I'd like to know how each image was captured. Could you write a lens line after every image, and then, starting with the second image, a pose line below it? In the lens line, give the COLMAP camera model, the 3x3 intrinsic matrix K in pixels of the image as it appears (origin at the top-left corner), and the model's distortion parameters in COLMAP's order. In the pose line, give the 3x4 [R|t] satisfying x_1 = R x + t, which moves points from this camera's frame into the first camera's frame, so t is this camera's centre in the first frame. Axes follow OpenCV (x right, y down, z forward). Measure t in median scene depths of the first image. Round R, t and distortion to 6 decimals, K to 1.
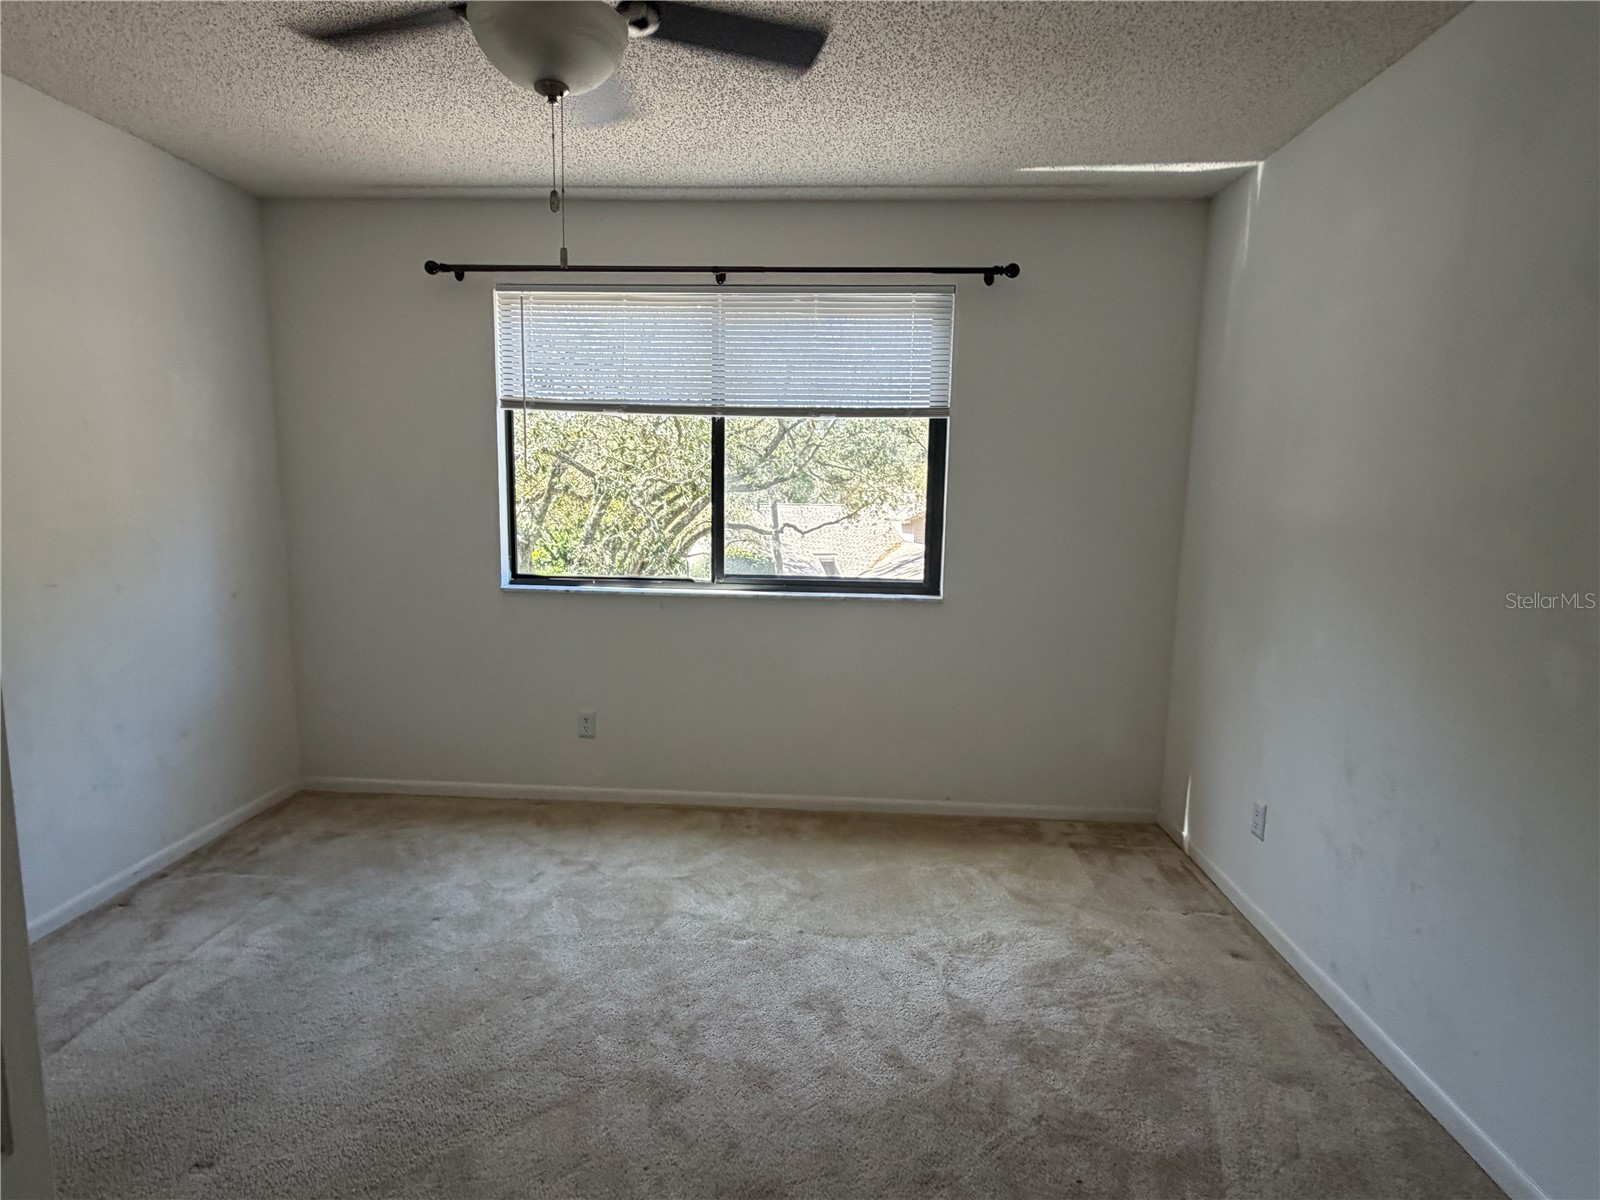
lens RADIAL K [[846.8, 0, 799.1], [0, 846.8, 597.5], [0, 0, 1]] dist [0.006888, 0.003105]
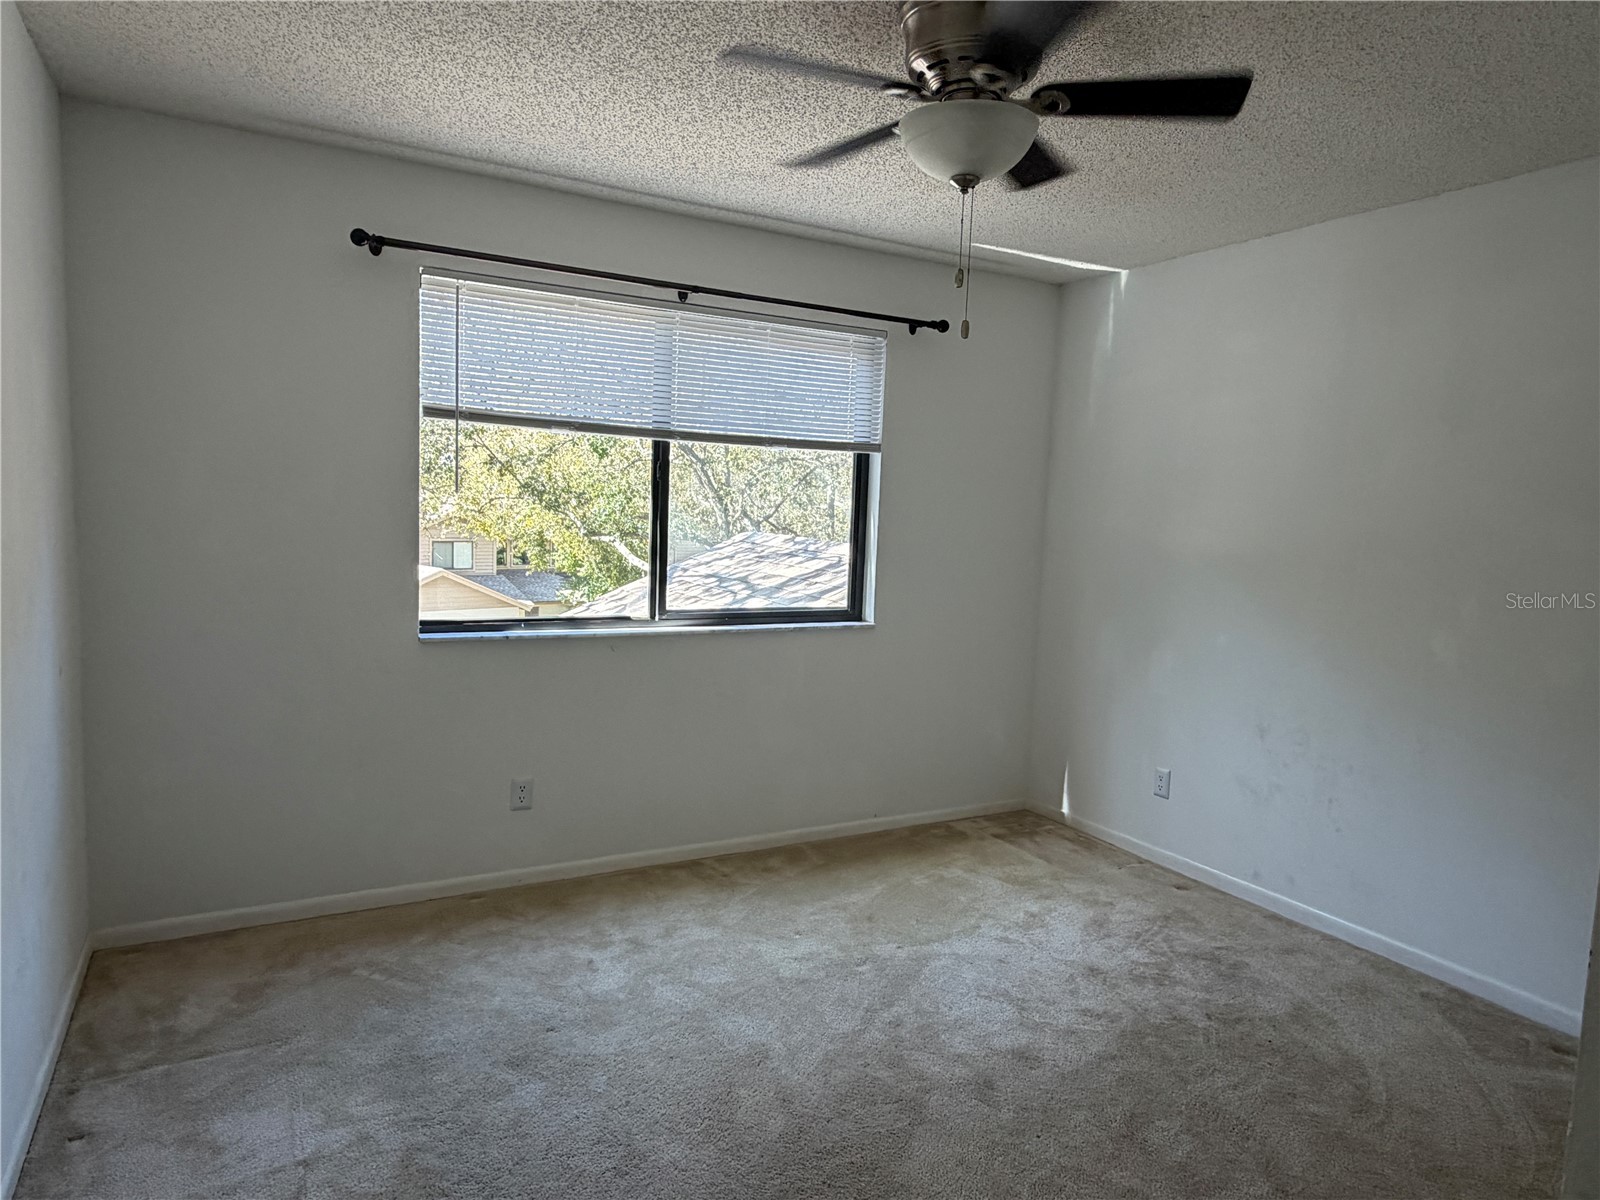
lens RADIAL K [[980.7, 0, 798.2], [0, 980.7, 601.6], [0, 0, 1]] dist [0.015888, -0.001009]
pose [[0.847609, -0.037297, 0.529309, -0.584677], [0.048863, 0.998775, -0.007869, -0.022968], [-0.528367, 0.032533, 0.848392, 0.017604]]
